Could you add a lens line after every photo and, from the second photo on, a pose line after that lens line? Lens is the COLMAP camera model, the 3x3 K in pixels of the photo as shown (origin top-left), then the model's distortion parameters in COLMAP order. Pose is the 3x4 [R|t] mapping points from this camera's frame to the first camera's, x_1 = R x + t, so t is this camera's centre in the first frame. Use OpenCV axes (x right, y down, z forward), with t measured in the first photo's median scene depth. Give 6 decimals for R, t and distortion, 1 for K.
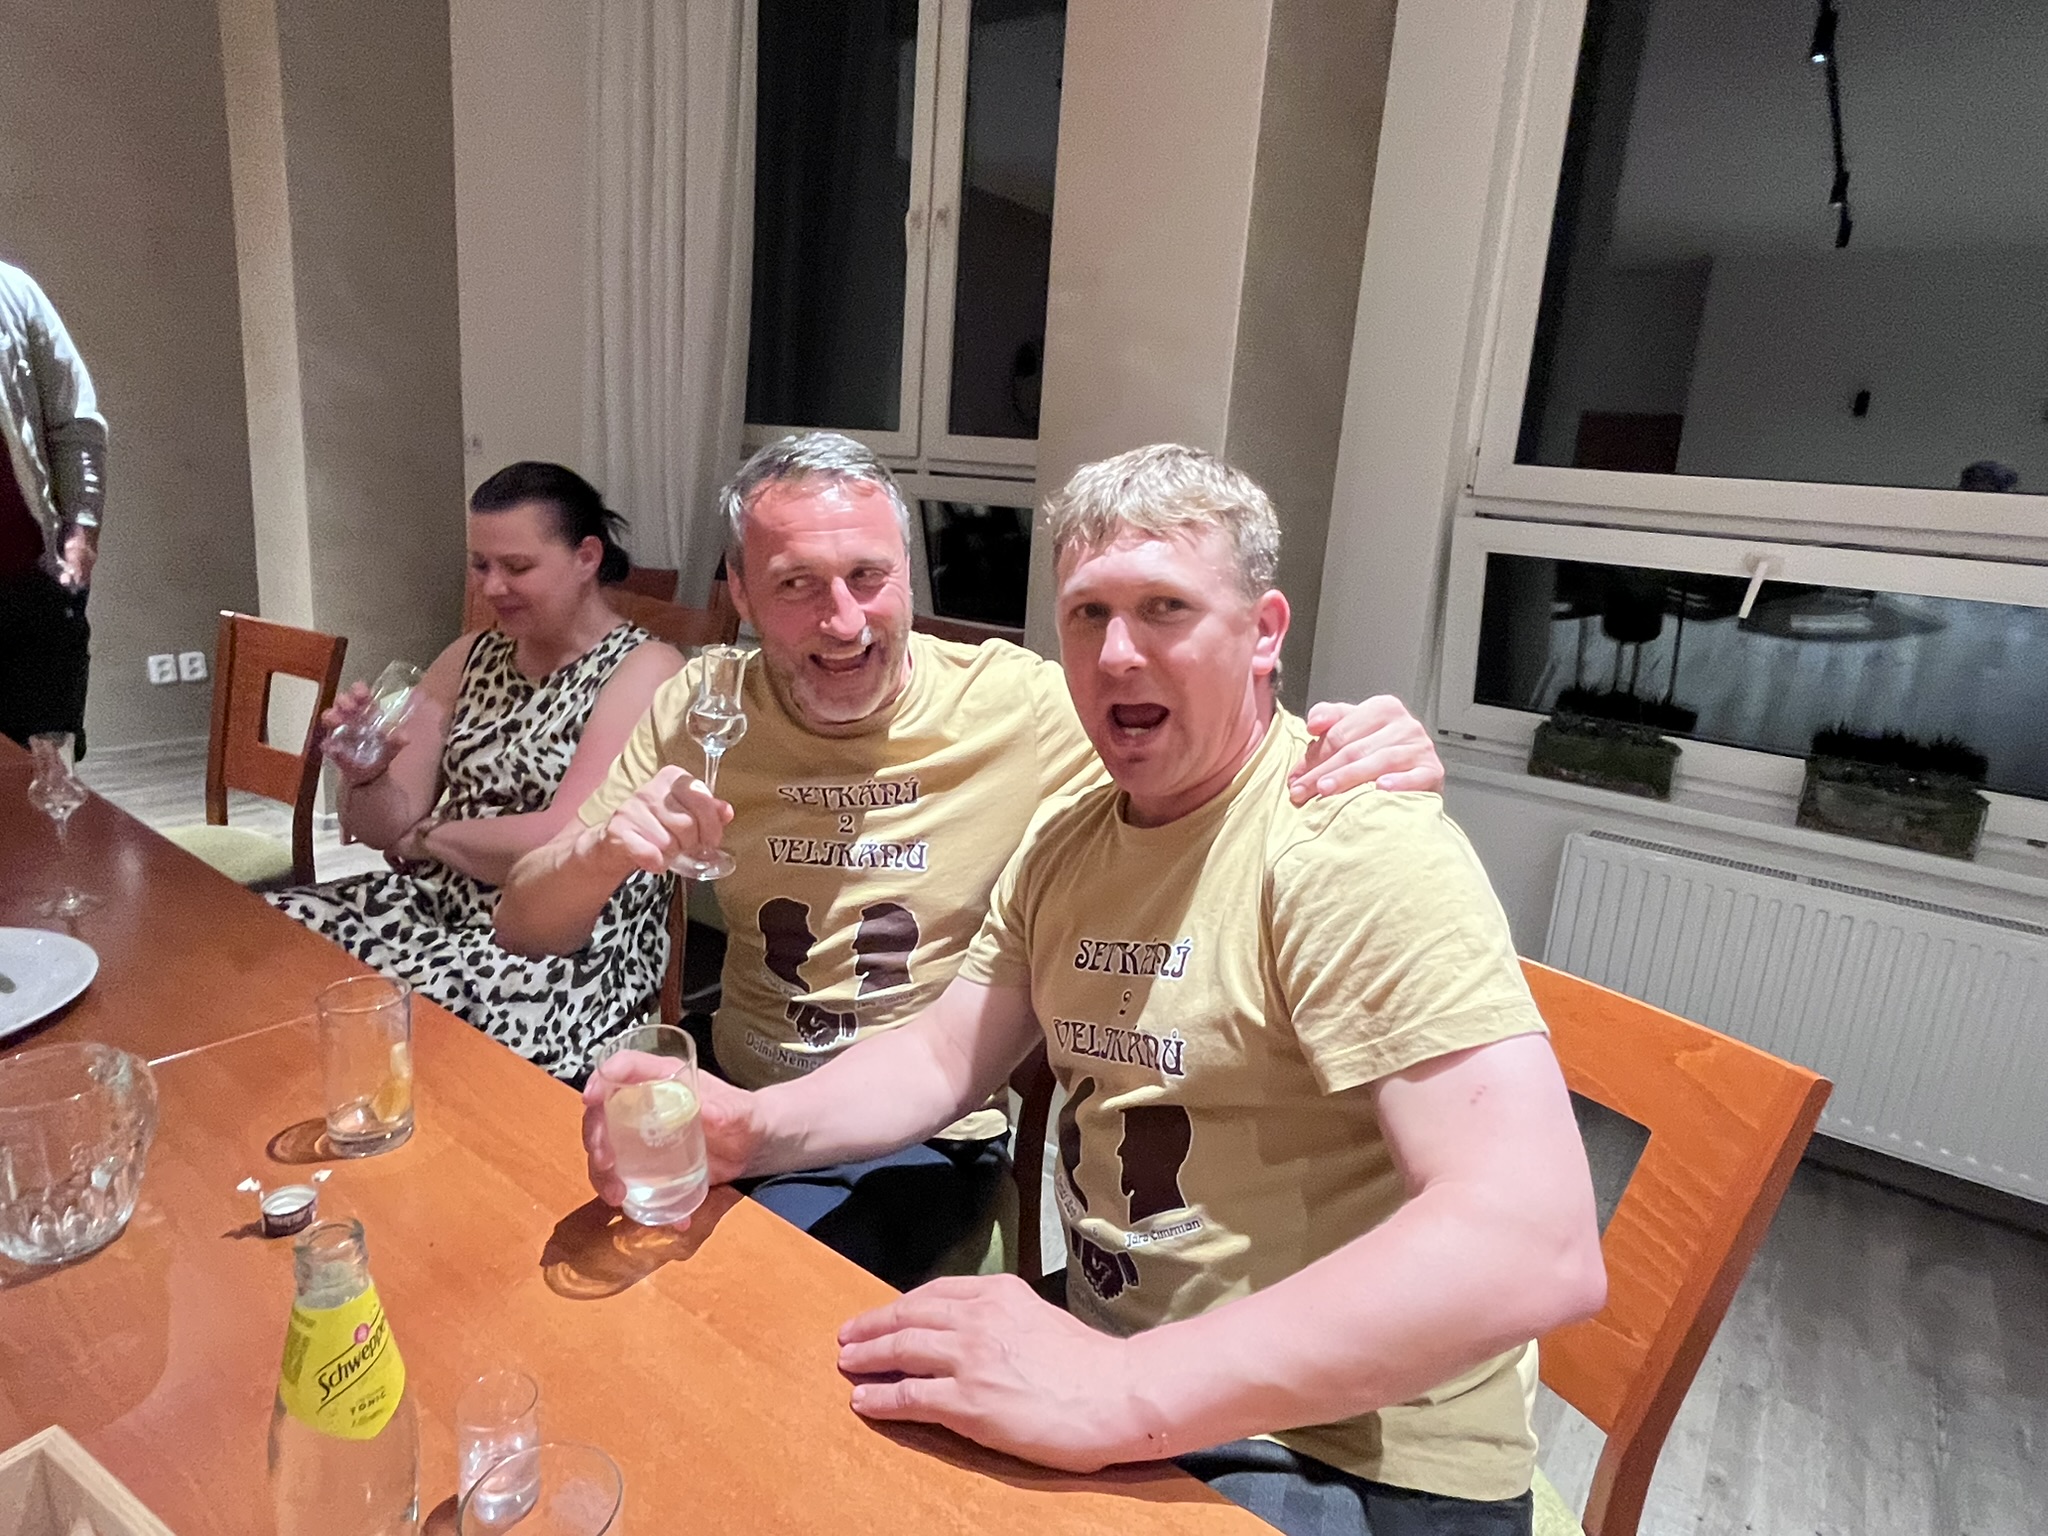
lens RADIAL K [[1170.8, 0, 1022.8], [0, 1170.8, 726.3], [0, 0, 1]] dist [0.040688, -0.000022]
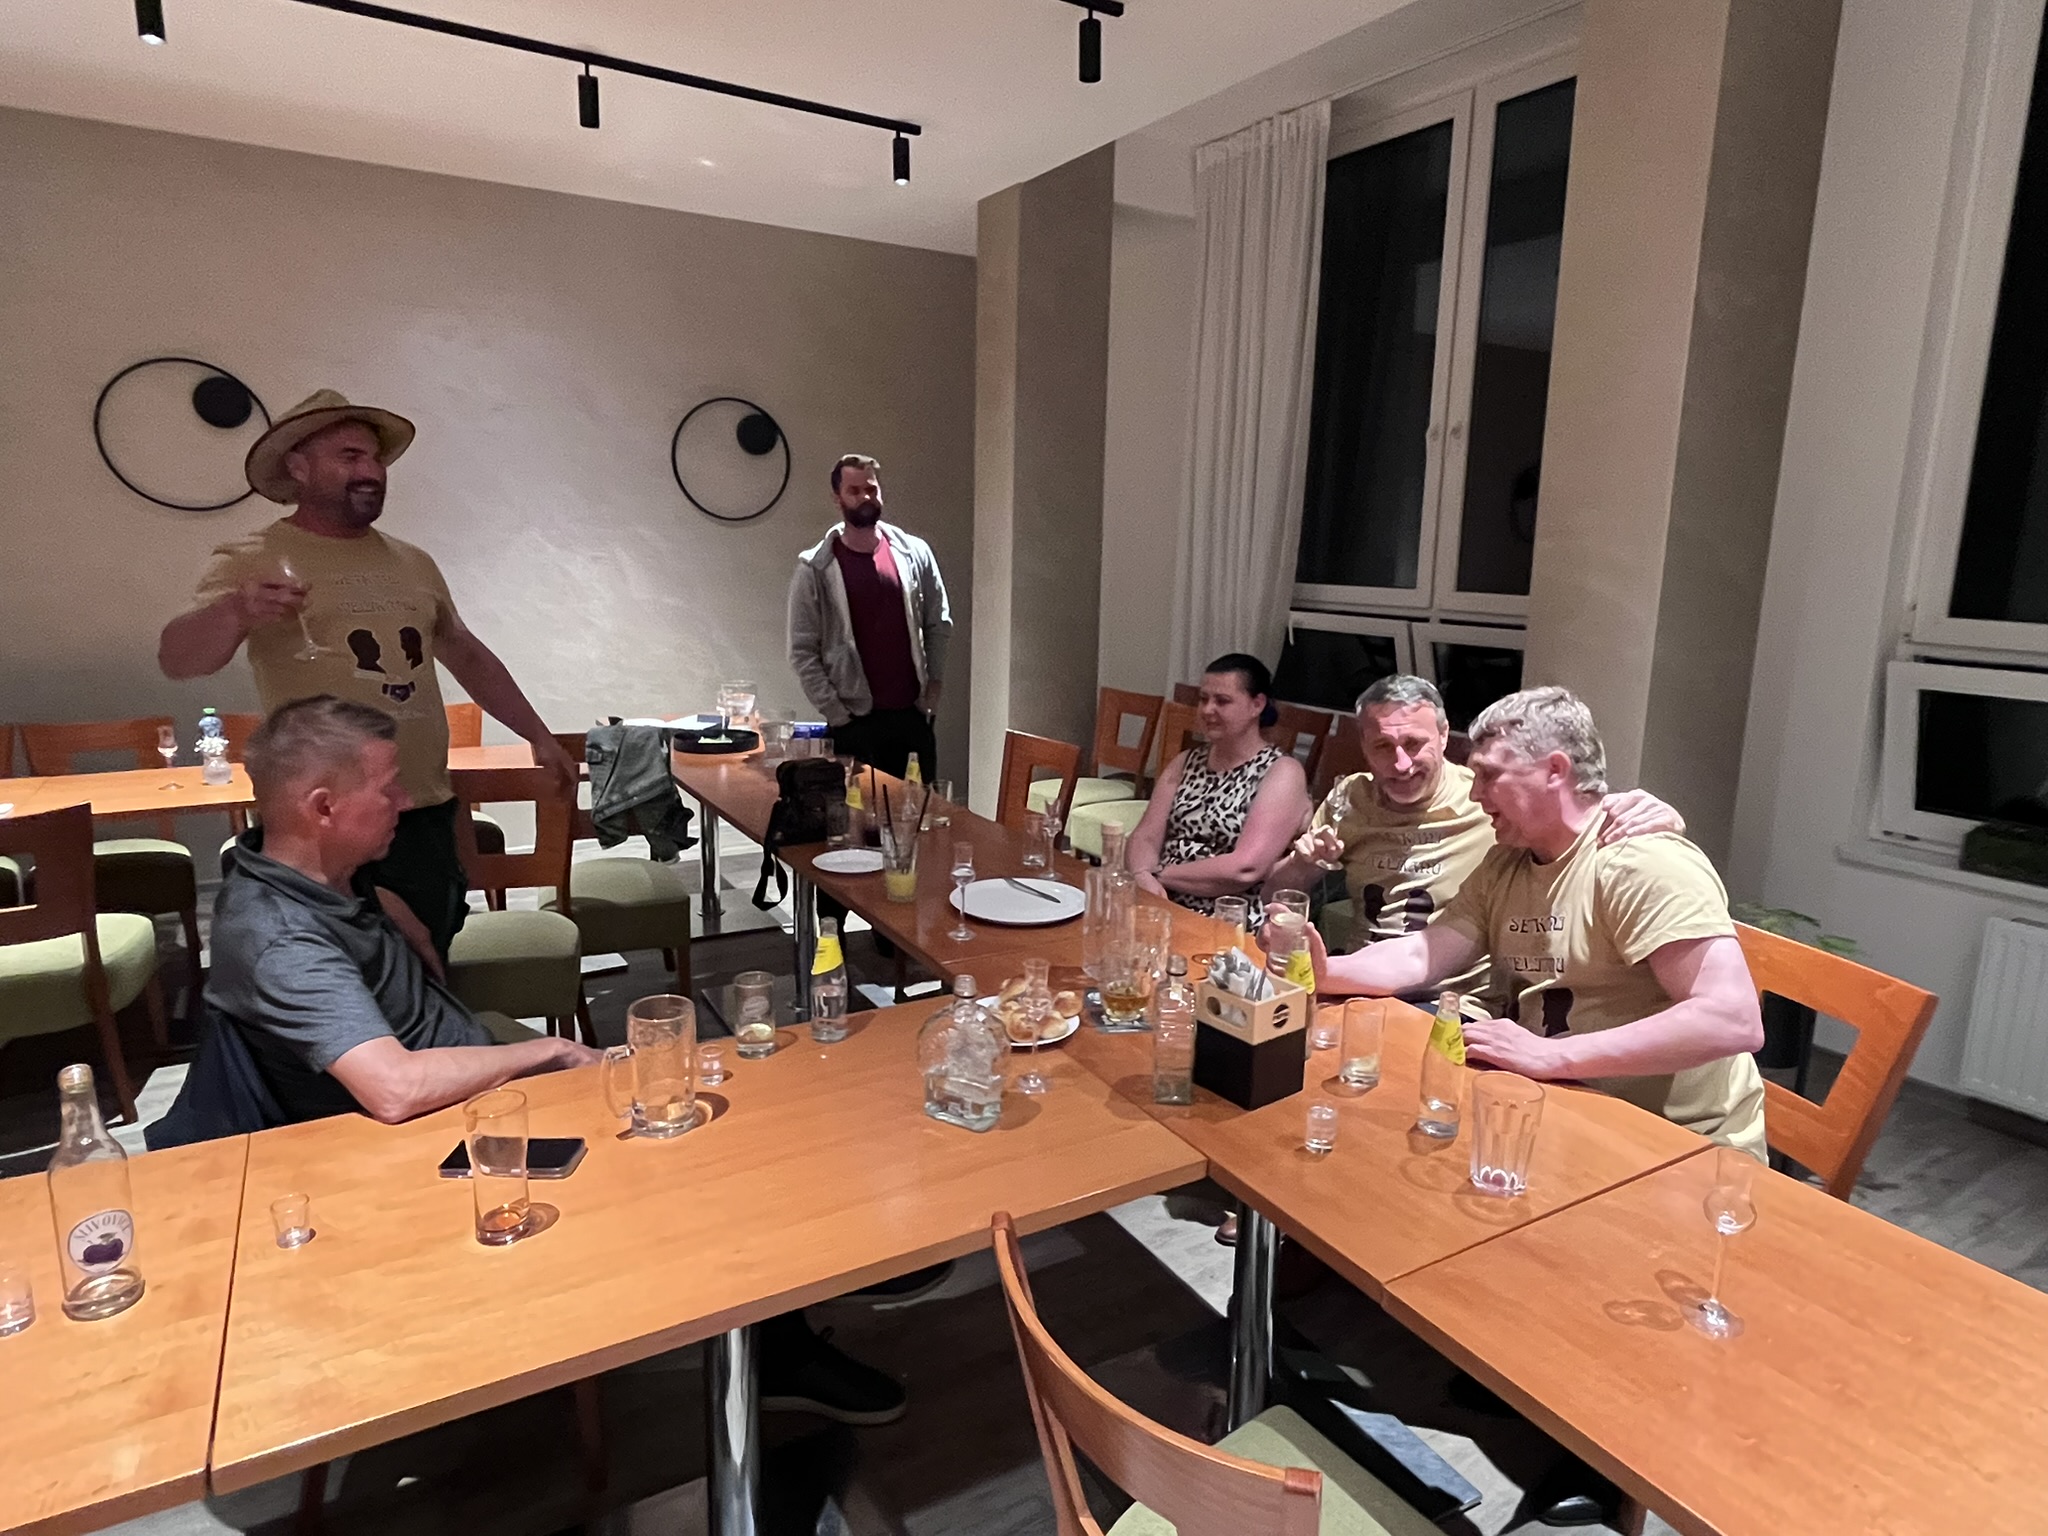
lens RADIAL K [[1170.8, 0, 1022.8], [0, 1170.8, 726.3], [0, 0, 1]] dist [0.040688, -0.000022]
pose [[0.915095, 0.011067, -0.403087, 0.056537], [-0.037625, 0.997606, -0.058027, 0.002041], [0.401480, 0.068266, 0.913320, -0.854096]]
